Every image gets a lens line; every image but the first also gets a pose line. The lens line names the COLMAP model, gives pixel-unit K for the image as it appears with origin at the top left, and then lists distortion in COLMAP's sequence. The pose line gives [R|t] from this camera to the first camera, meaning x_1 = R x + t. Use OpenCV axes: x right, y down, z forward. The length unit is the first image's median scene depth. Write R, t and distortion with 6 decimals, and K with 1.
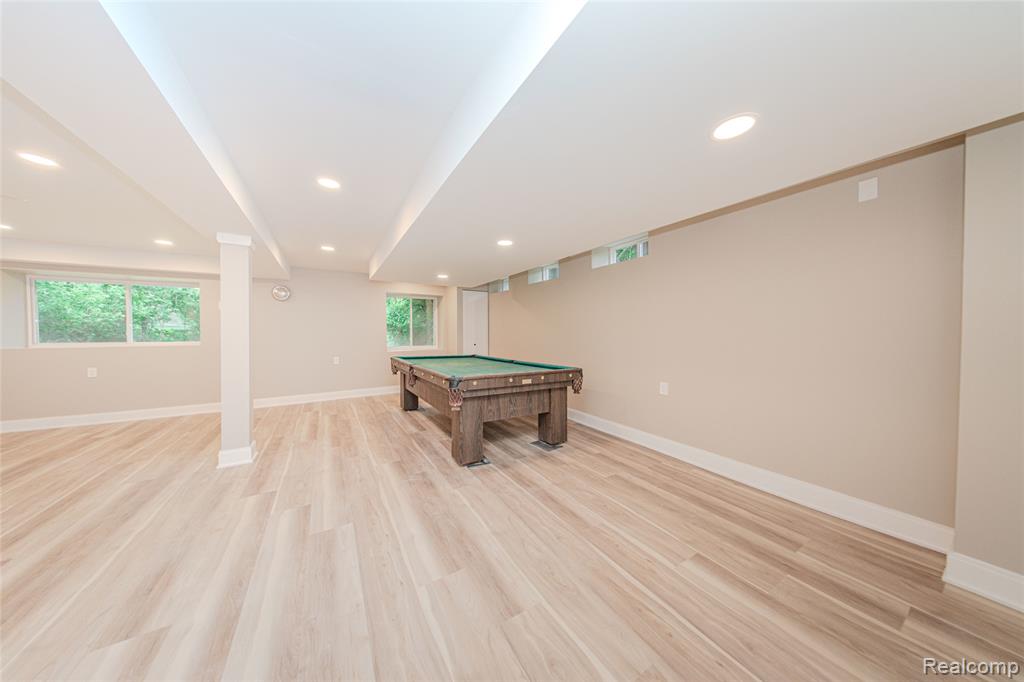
lens RADIAL K [[305.1, 0, 515.7], [0, 305.1, 338.6], [0, 0, 1]] dist [-0.000396, -0.000030]
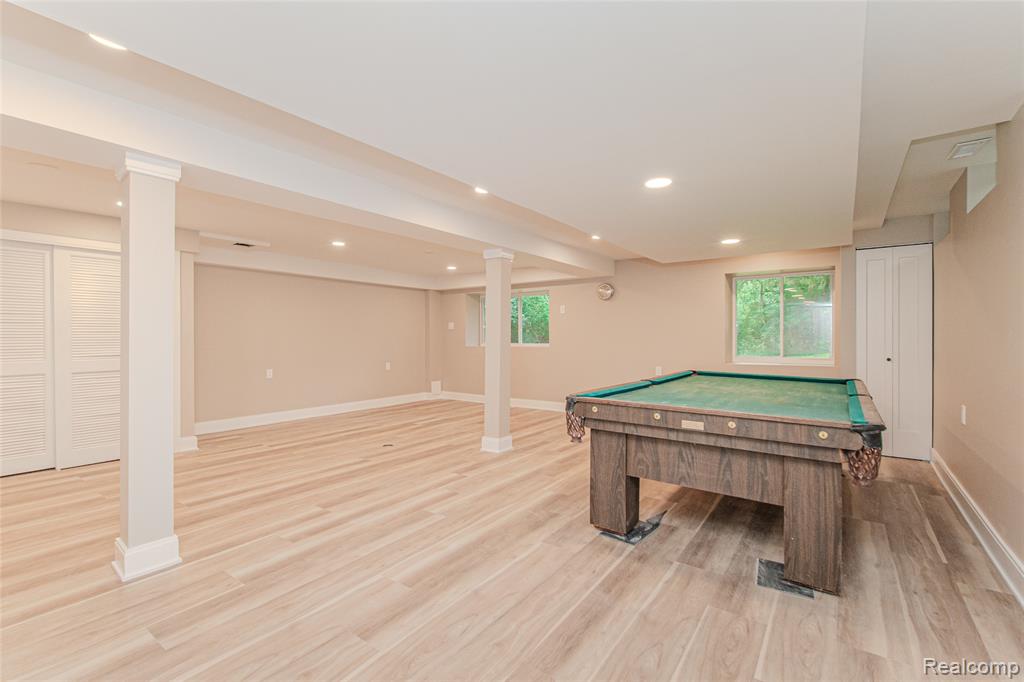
lens RADIAL K [[459.0, 0, 512.0], [0, 459.0, 341.0], [0, 0, 1]] dist [0.003546, -0.000270]
pose [[0.388256, 0.009669, -0.921501, 0.639674], [-0.018141, 0.999831, 0.002848, -0.003518], [0.921373, 0.015612, 0.388366, 0.380396]]
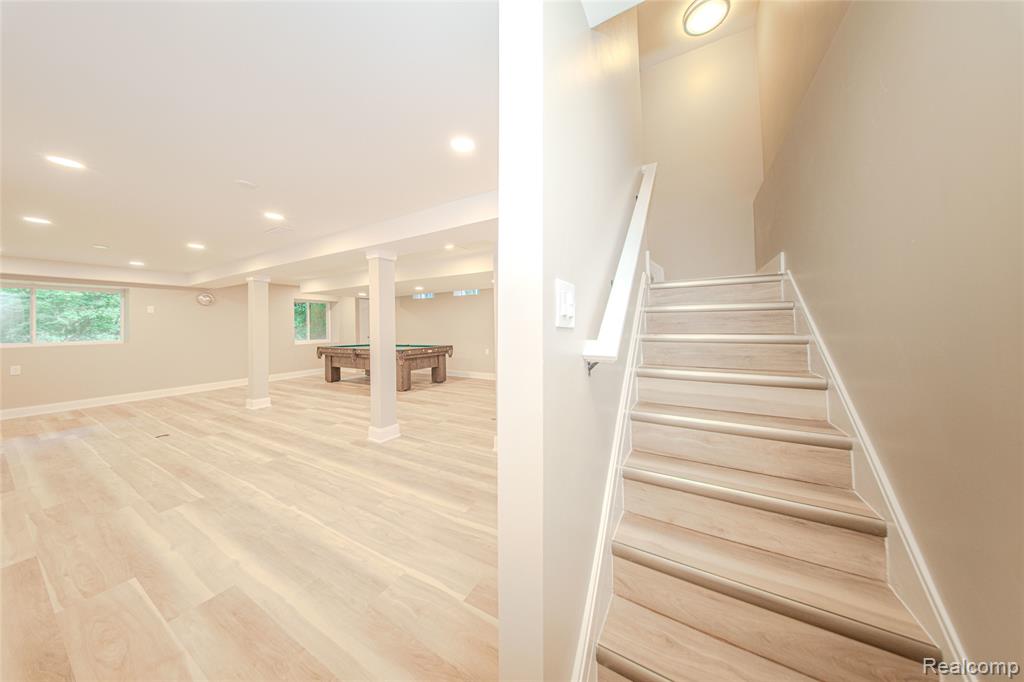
lens RADIAL K [[301.0, 0, 513.3], [0, 301.0, 328.0], [0, 0, 1]] dist [-0.010075, 0.000015]
pose [[0.869715, -0.012011, 0.493408, -0.489692], [0.019400, 0.999763, -0.009858, 0.006431], [-0.493173, 0.018146, 0.869742, -1.136716]]
